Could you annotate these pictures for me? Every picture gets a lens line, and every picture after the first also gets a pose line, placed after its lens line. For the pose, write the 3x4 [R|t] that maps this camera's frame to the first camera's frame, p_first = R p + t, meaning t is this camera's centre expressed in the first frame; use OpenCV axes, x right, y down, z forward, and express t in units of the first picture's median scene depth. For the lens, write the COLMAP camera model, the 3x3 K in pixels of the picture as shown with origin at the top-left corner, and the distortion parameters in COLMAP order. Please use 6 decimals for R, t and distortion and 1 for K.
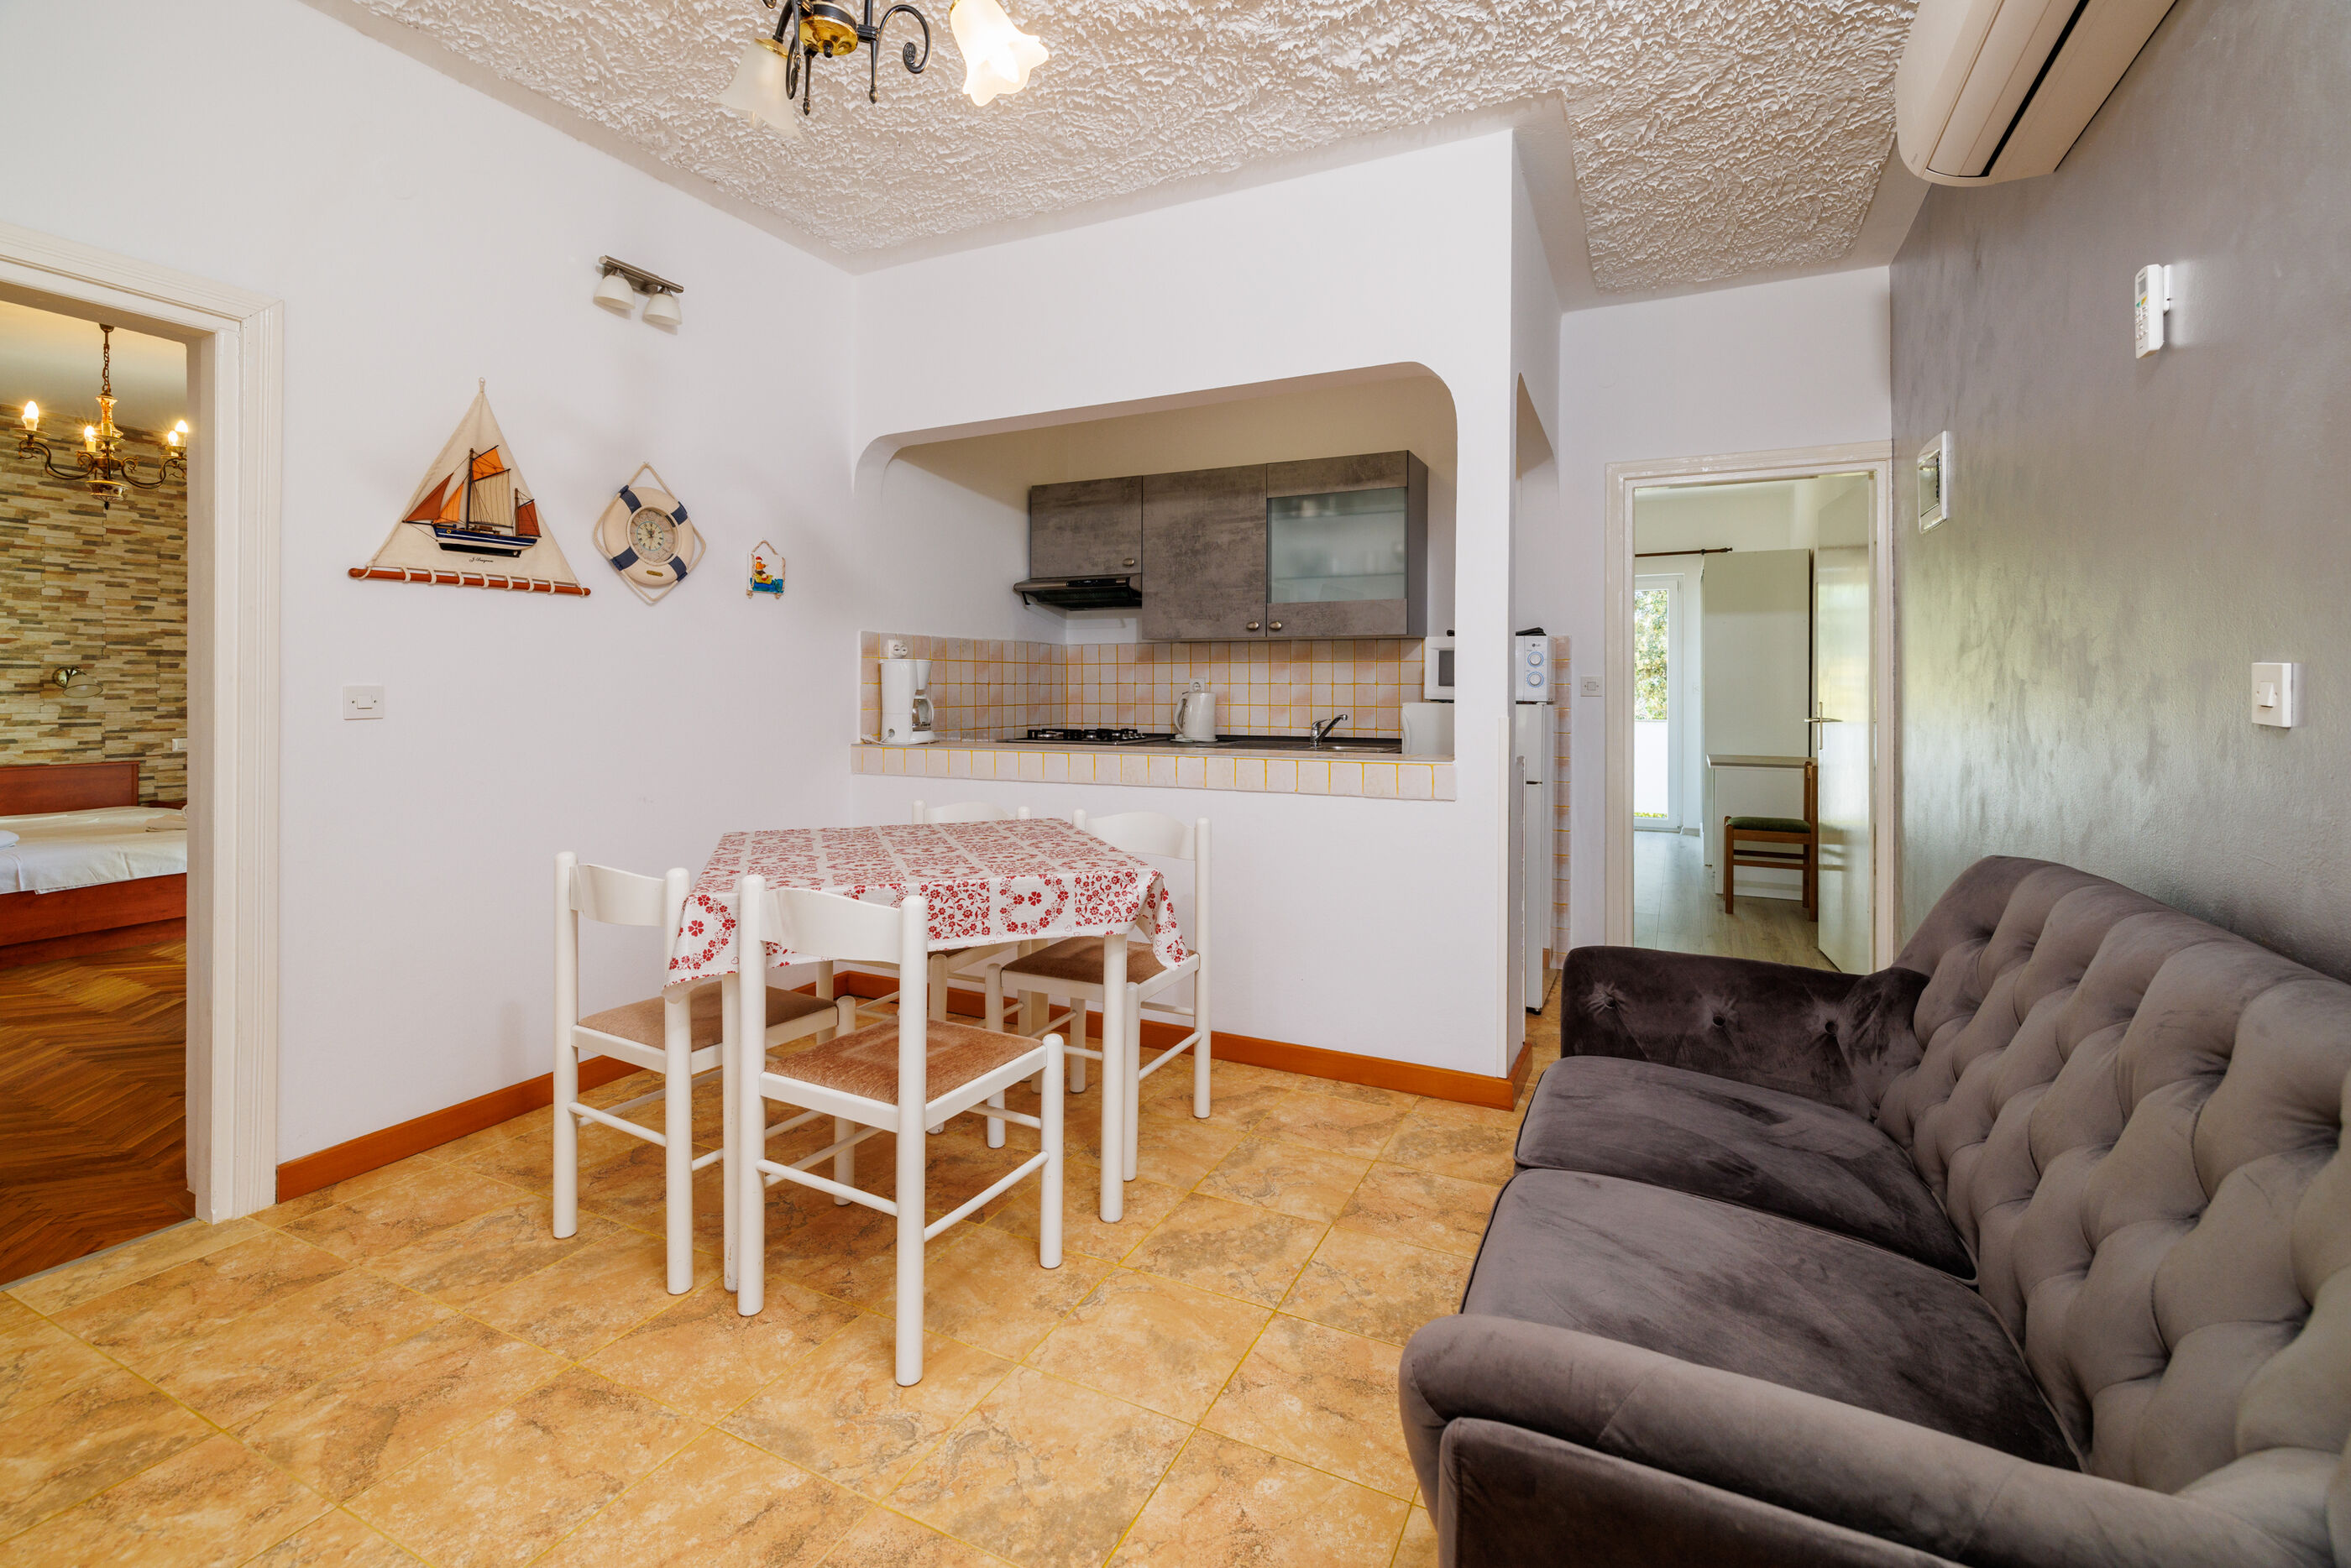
lens RADIAL K [[1013.7, 0, 1208.6], [0, 1013.7, 694.2], [0, 0, 1]] dist [-0.000401, 0.001282]
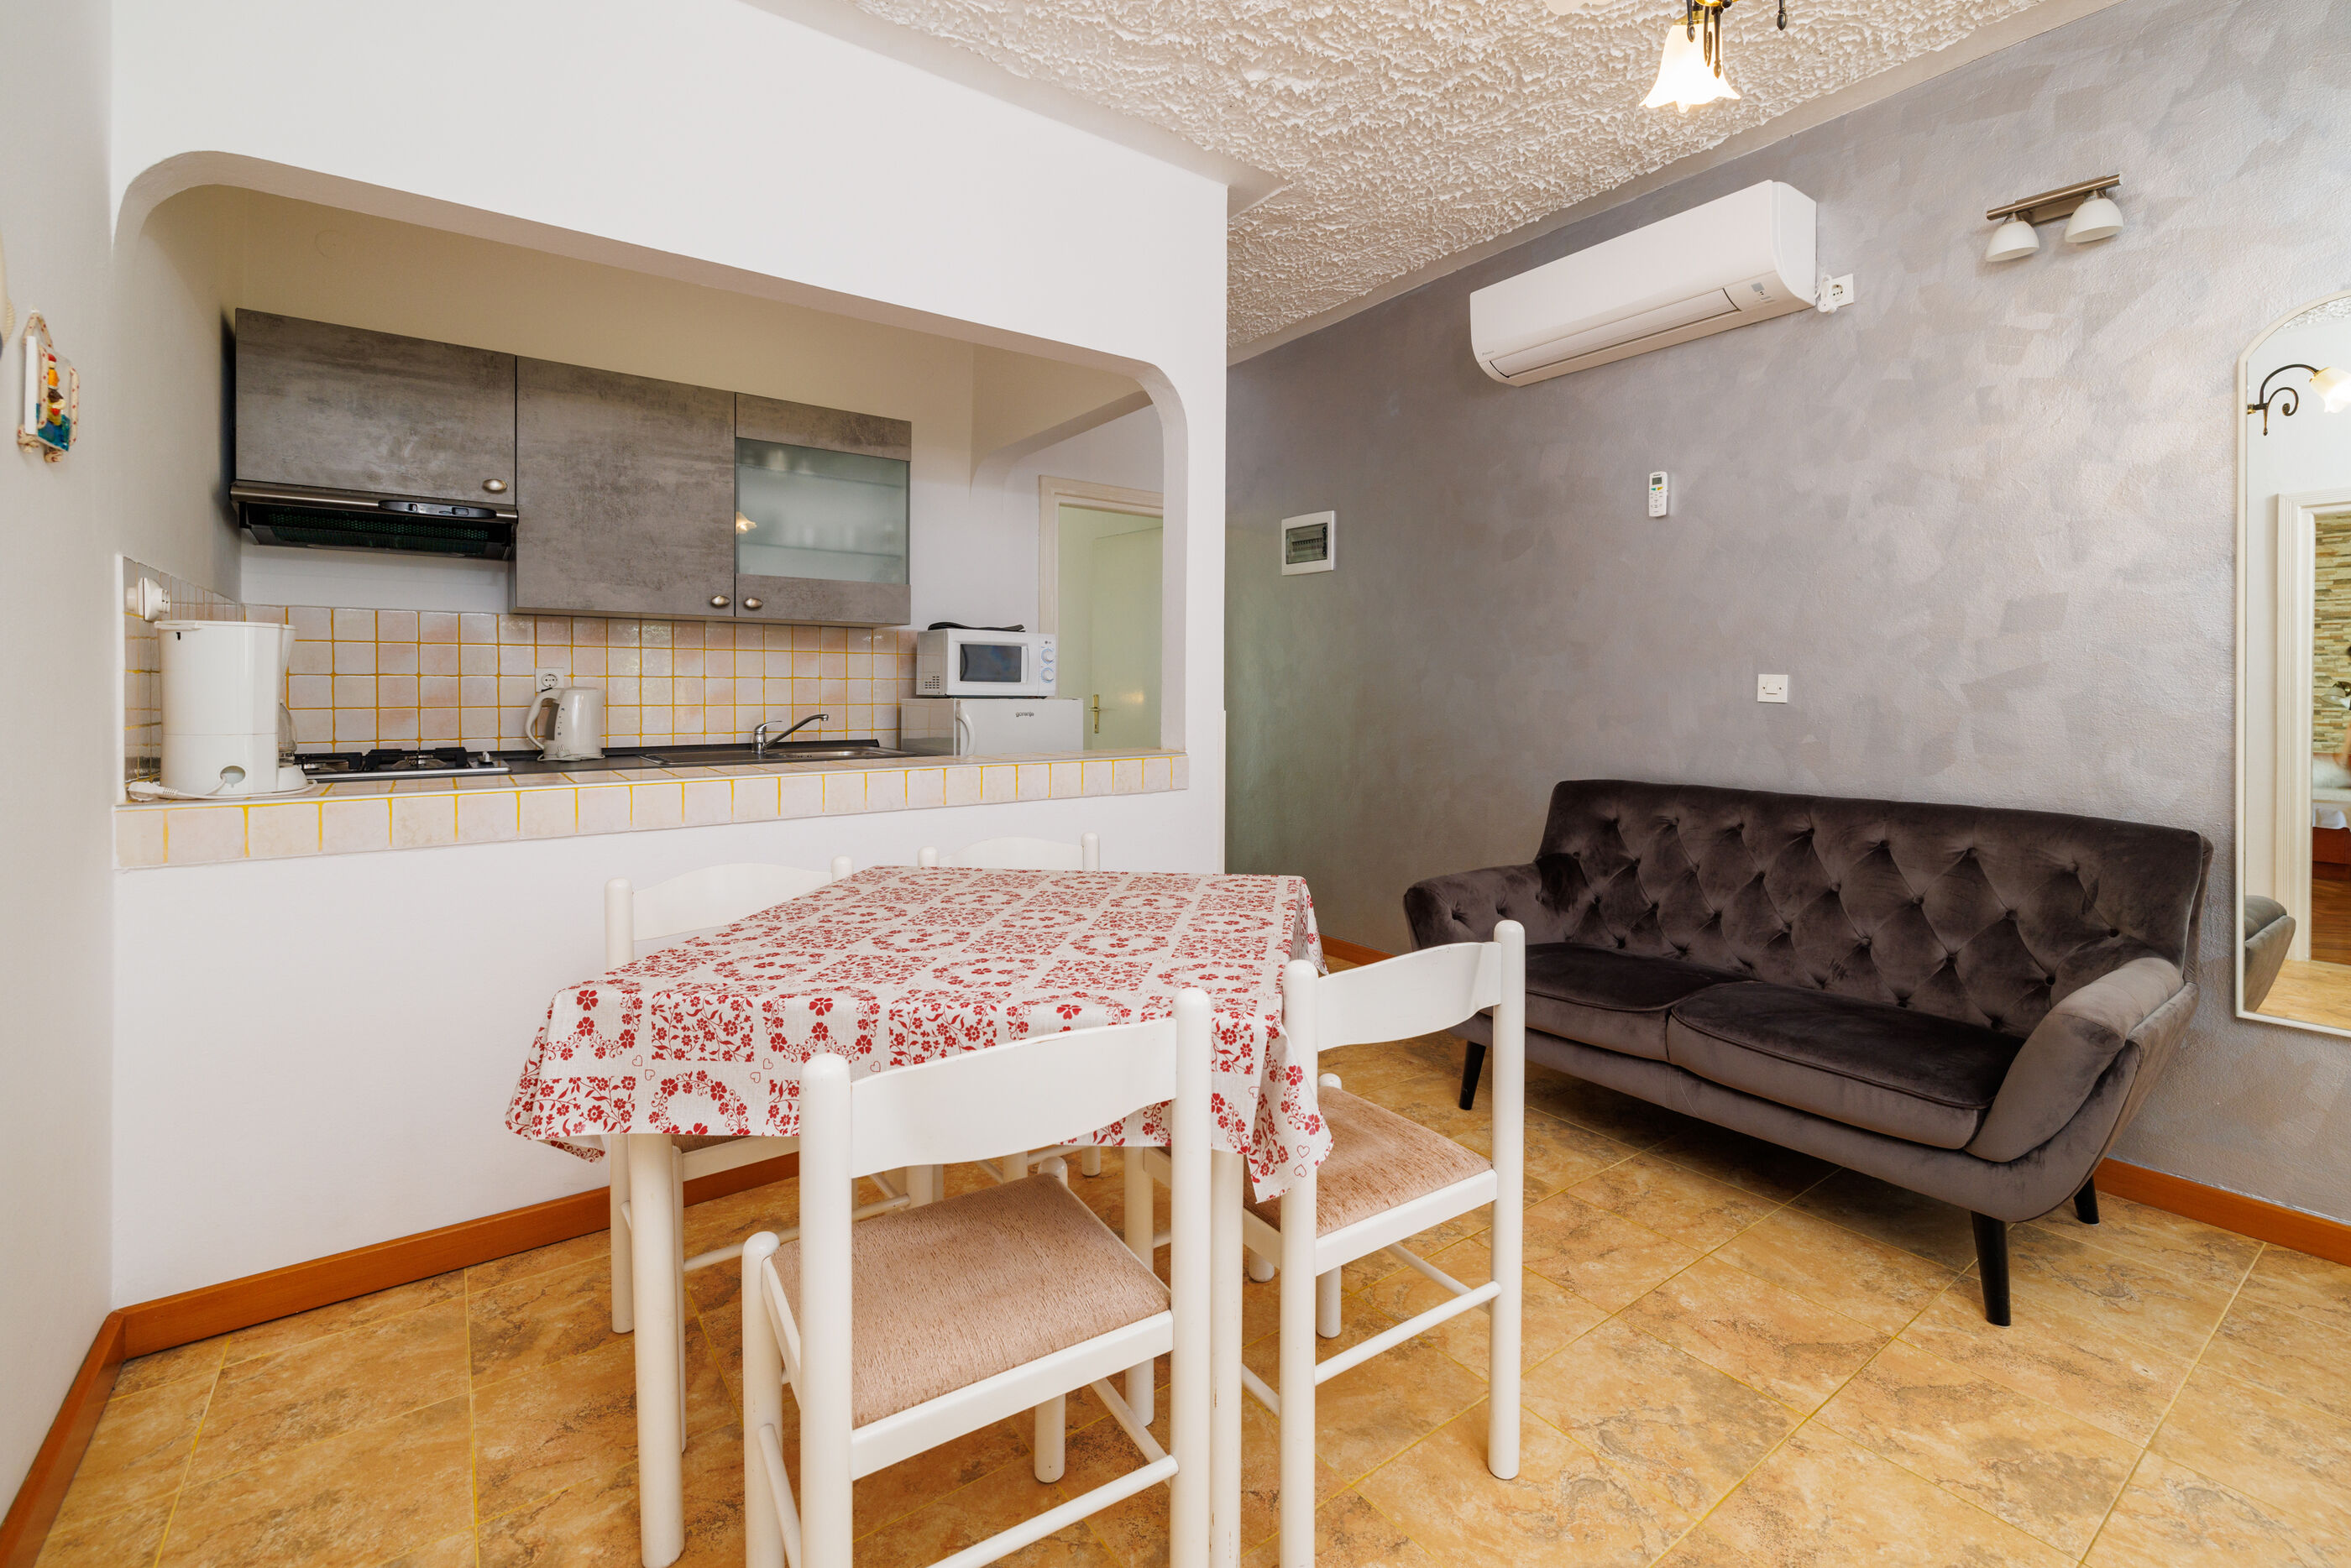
lens RADIAL K [[1013.7, 0, 1216.8], [0, 1013.7, 695.8], [0, 0, 1]] dist [-0.000401, 0.001282]
pose [[0.461982, -0.009560, 0.886838, -0.449971], [0.002180, 0.999951, 0.009644, -0.002755], [-0.886886, -0.002523, 0.461981, 0.309683]]
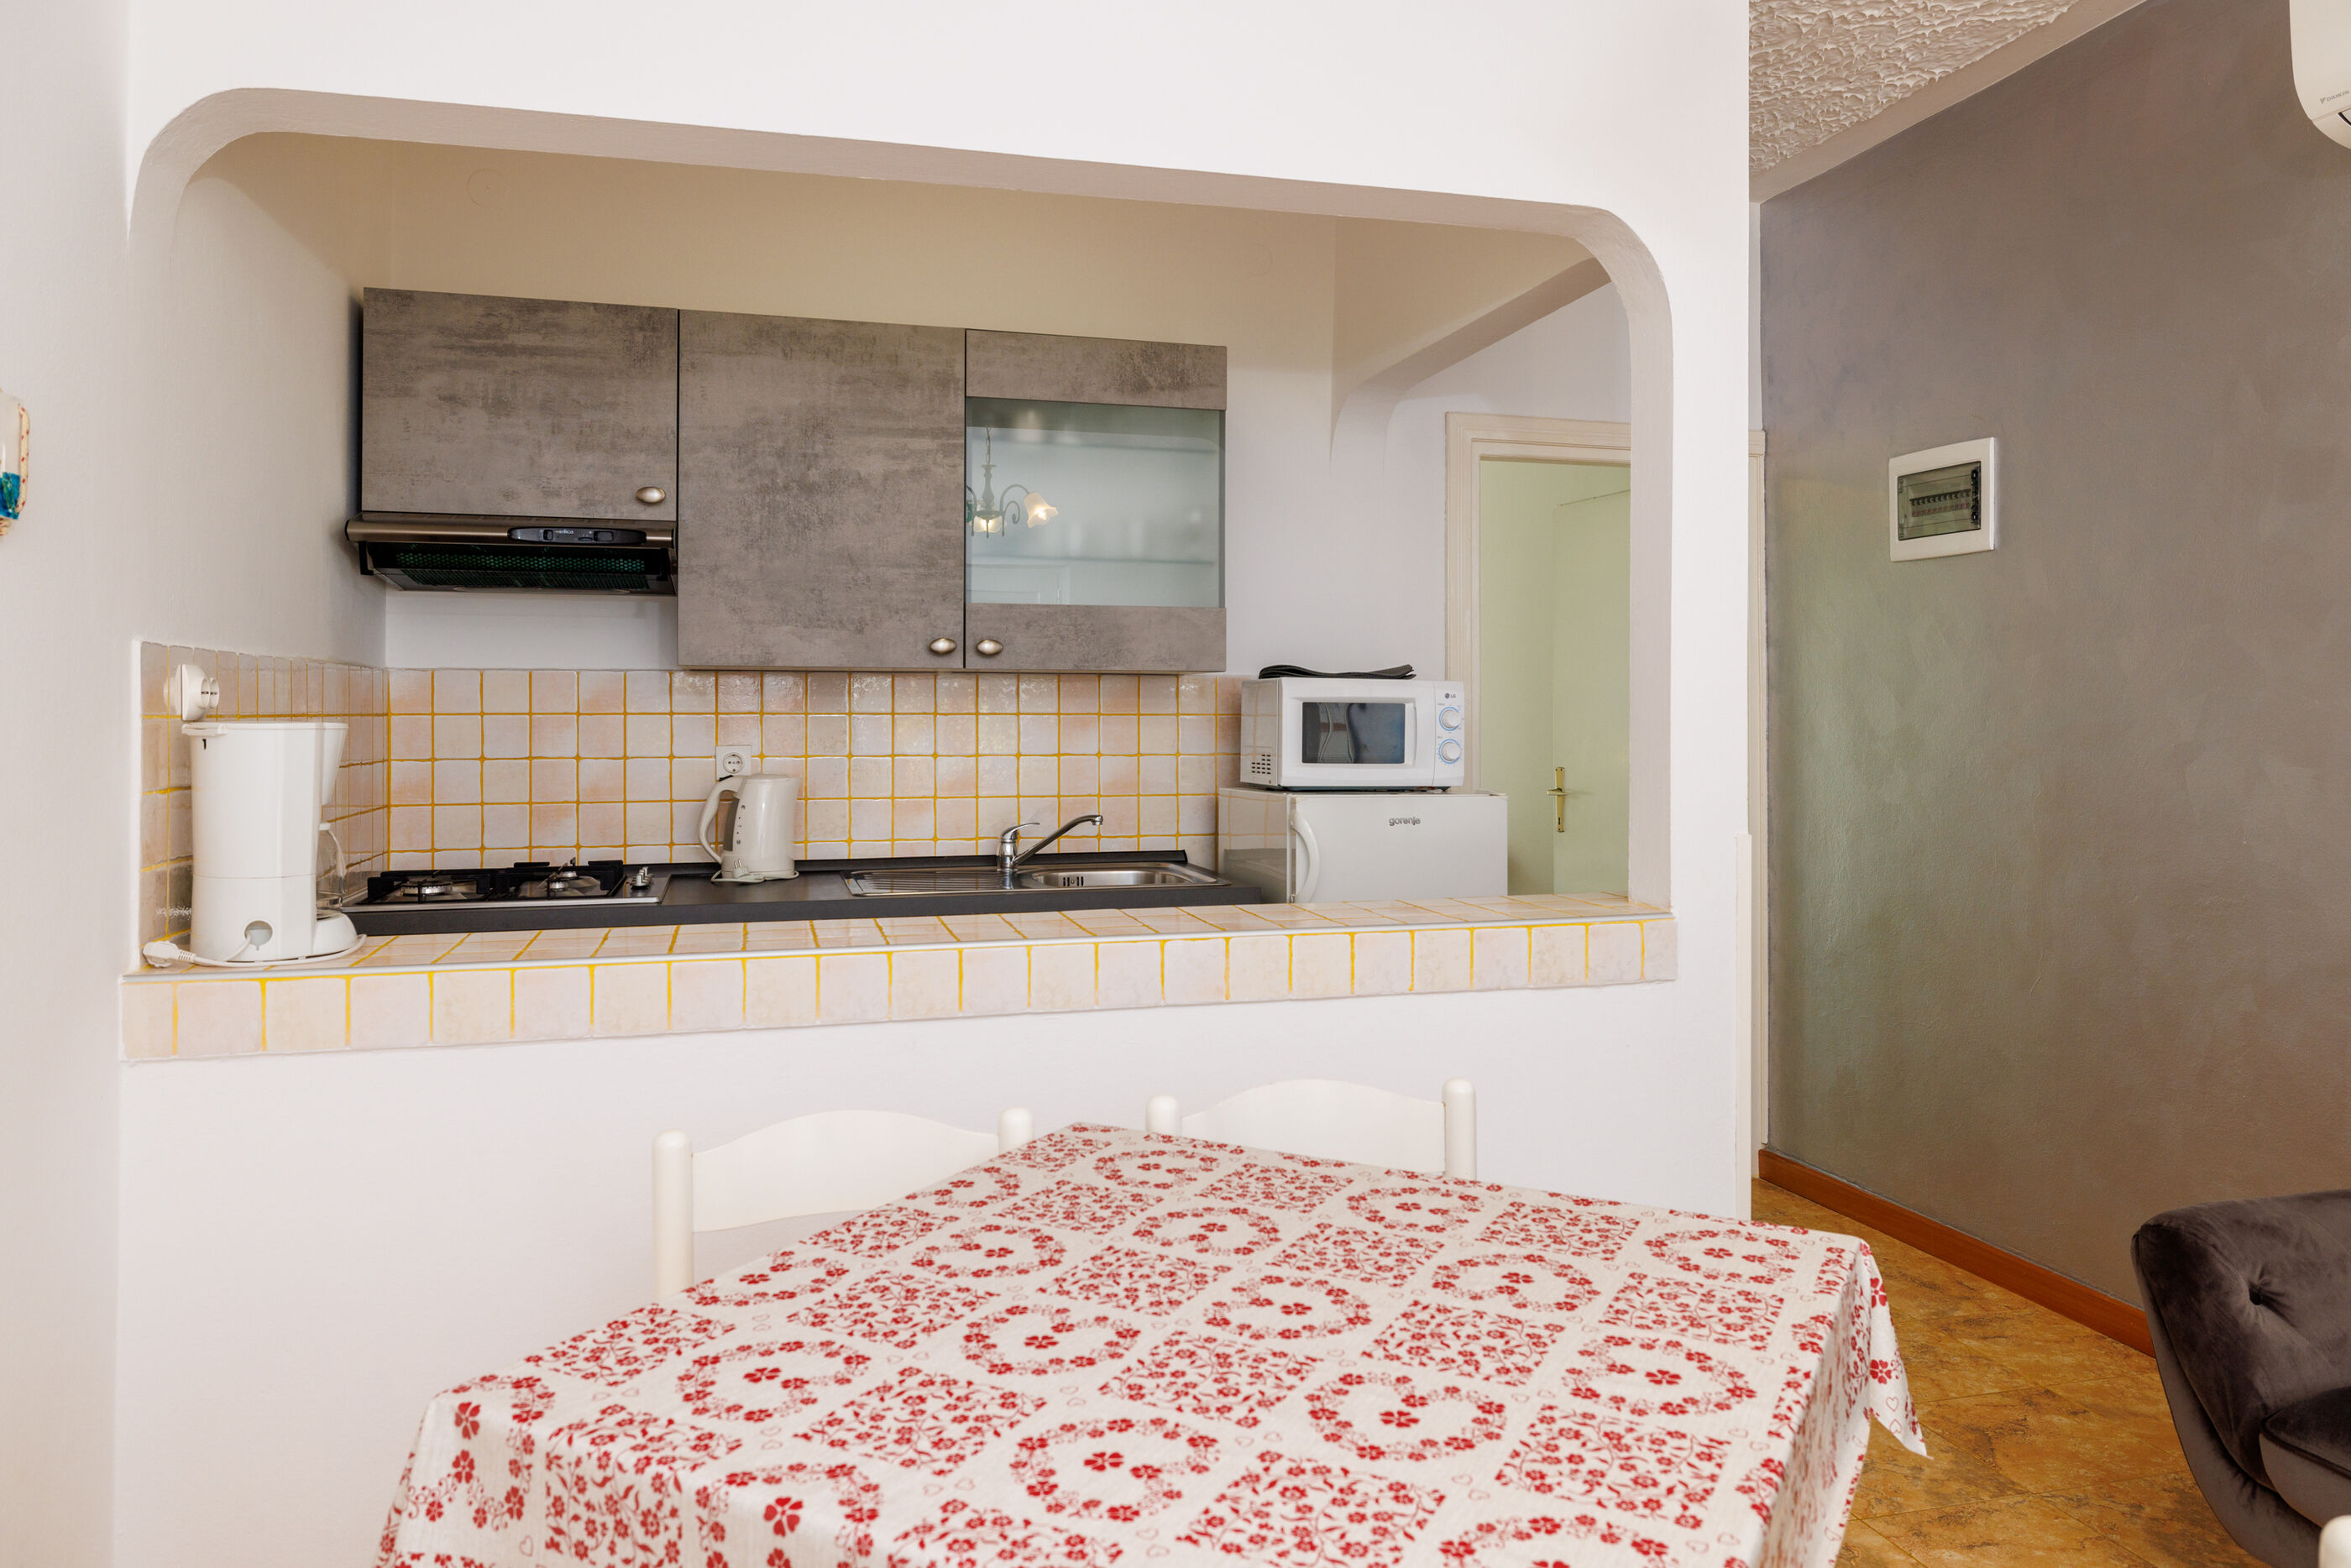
lens RADIAL K [[1577.2, 0, 1186.9], [0, 1577.2, 697.5], [0, 0, 1]] dist [0.000357, 0.002204]
pose [[0.762194, 0.004732, 0.647331, -0.362747], [0.004816, 0.999904, -0.012980, -0.030365], [-0.647331, 0.013011, 0.762098, 0.317366]]
